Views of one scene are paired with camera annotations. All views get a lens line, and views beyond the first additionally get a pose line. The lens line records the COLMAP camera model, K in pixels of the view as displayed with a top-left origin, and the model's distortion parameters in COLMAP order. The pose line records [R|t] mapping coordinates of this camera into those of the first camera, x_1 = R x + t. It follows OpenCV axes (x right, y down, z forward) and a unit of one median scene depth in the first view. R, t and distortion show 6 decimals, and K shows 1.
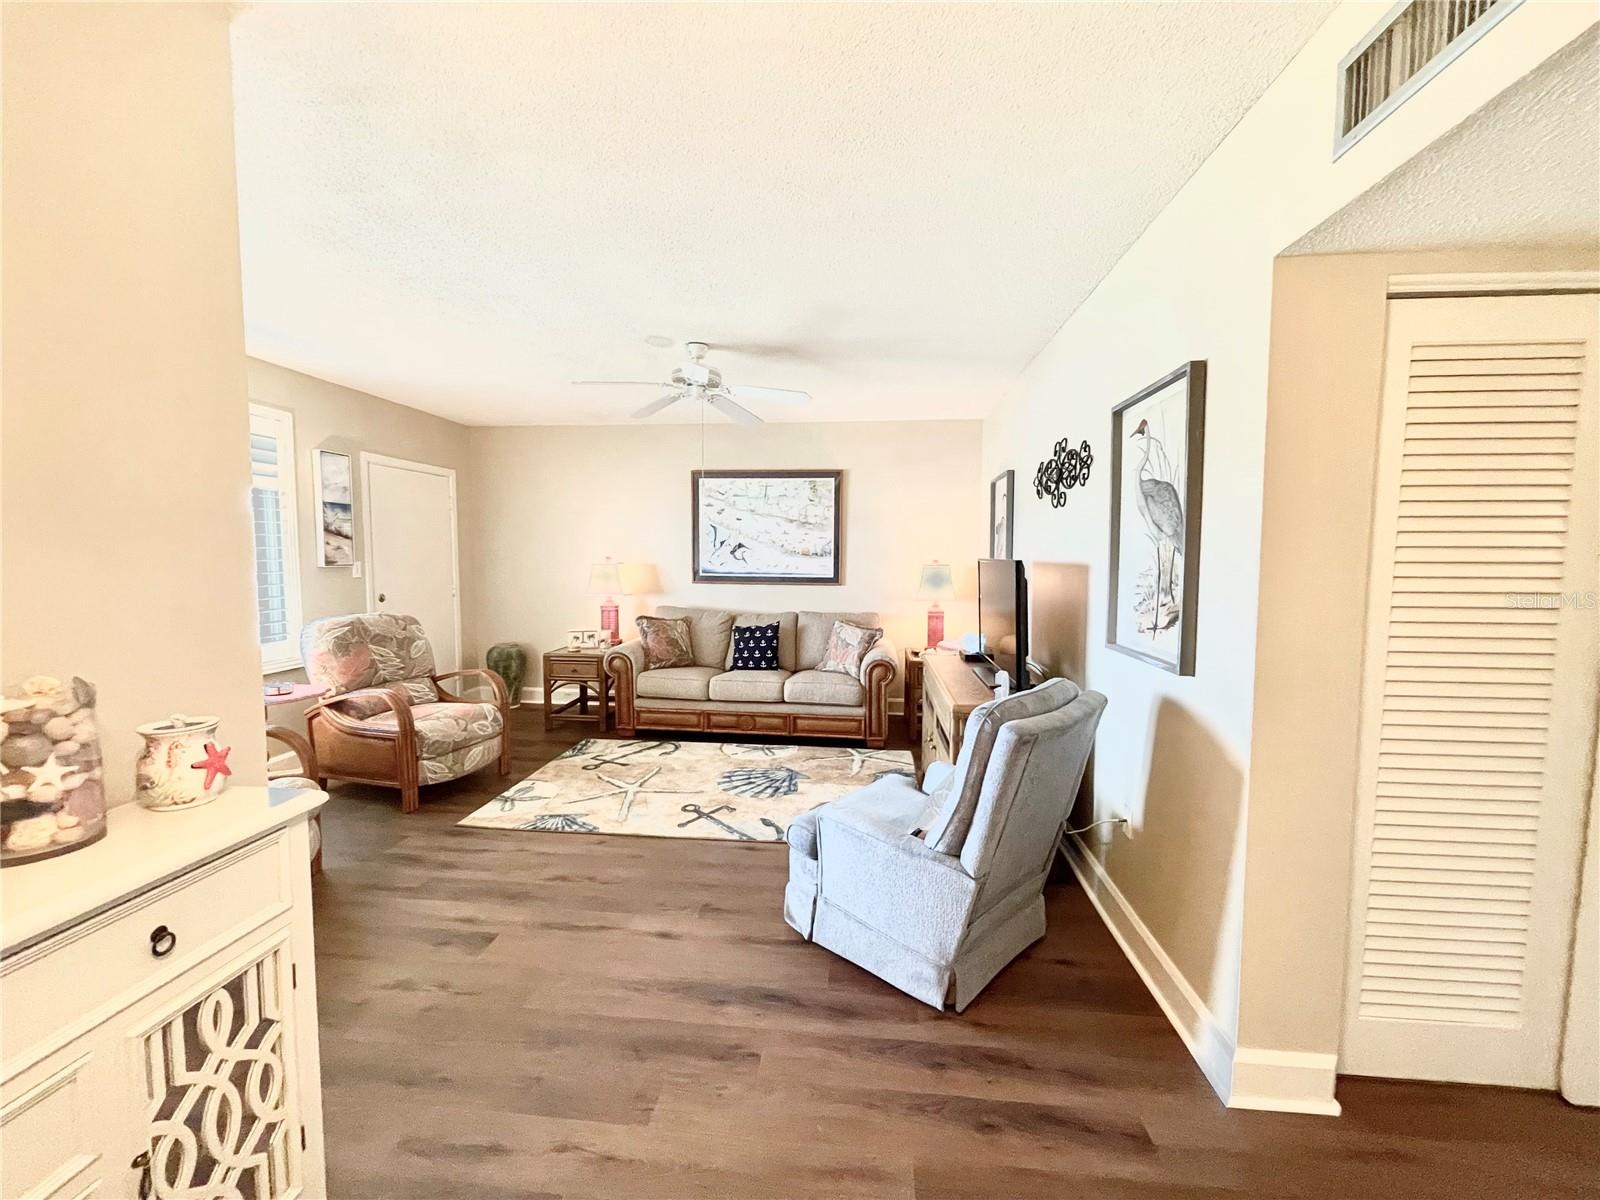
lens RADIAL K [[645.2, 0, 800.0], [0, 645.2, 600.0], [0, 0, 1]] dist [-0.001884, -0.000381]
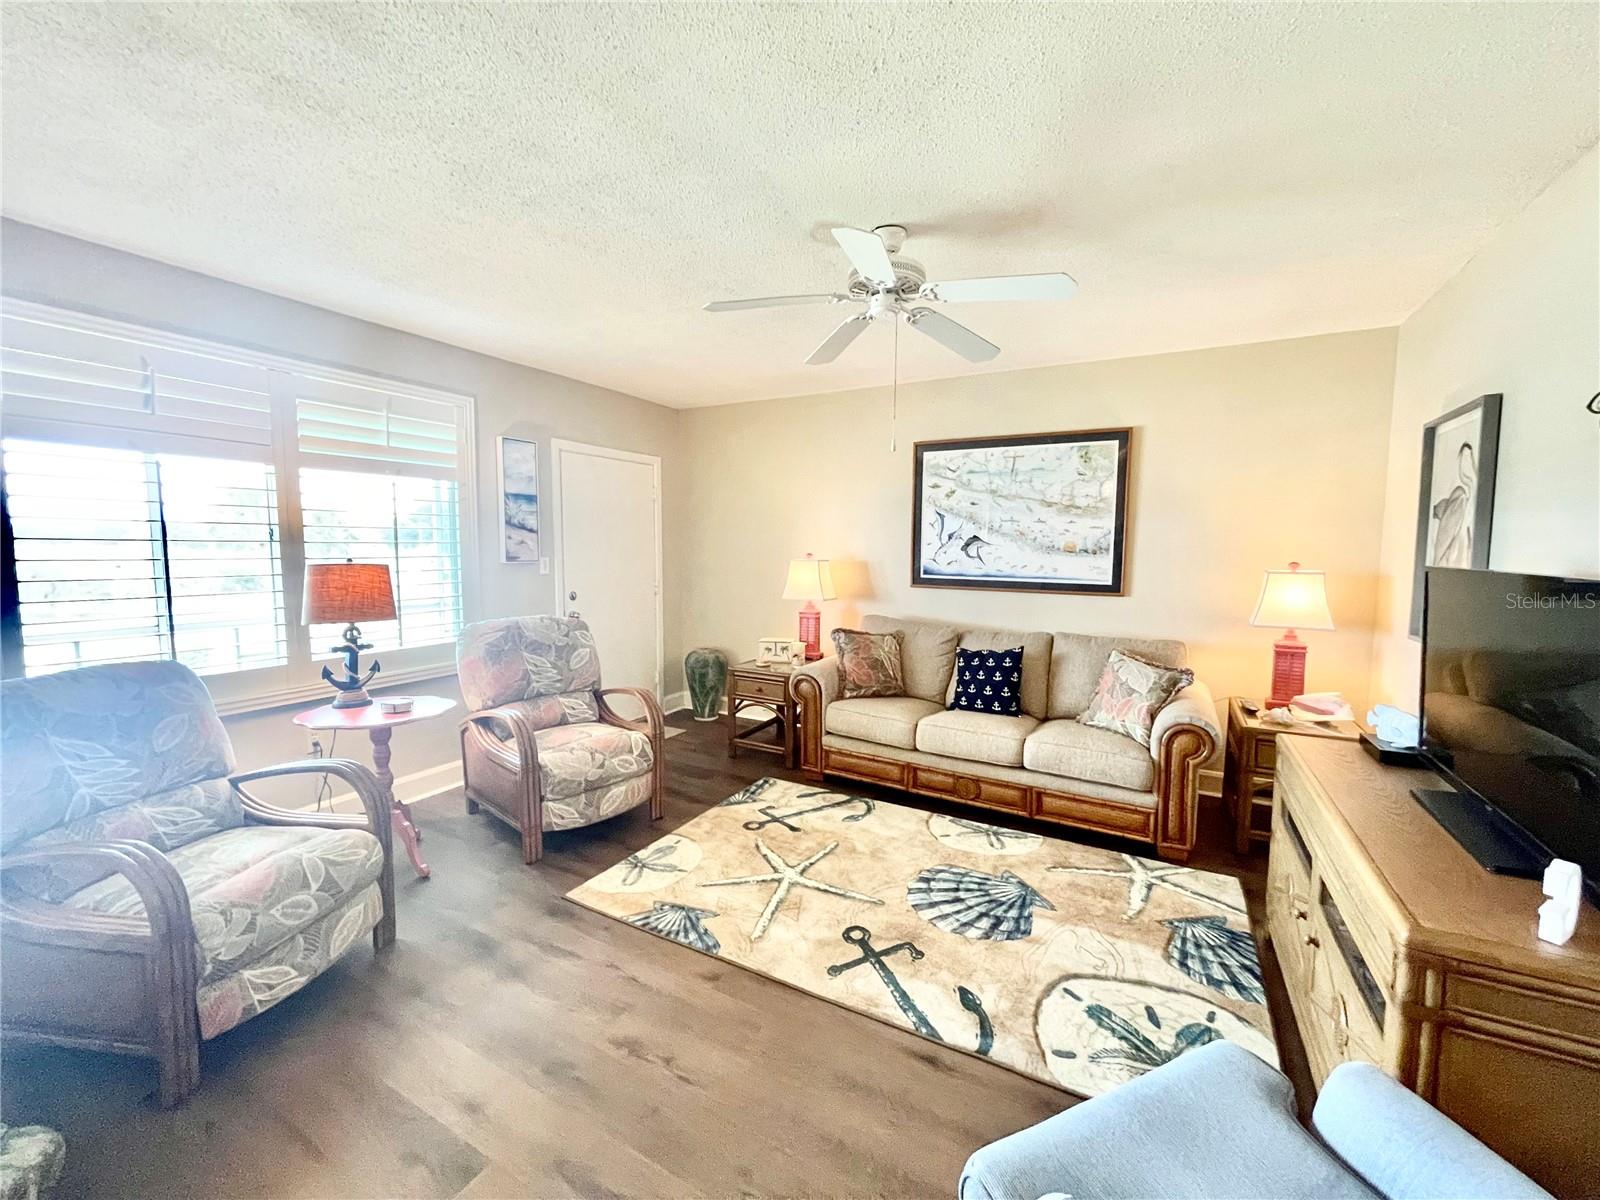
lens RADIAL K [[645.2, 0, 800.0], [0, 645.2, 600.0], [0, 0, 1]] dist [-0.001884, -0.000381]
pose [[0.919731, 0.036041, -0.390892, 0.019406], [-0.030584, 0.999328, 0.020179, -0.027683], [0.391356, -0.006605, 0.920215, 0.288283]]
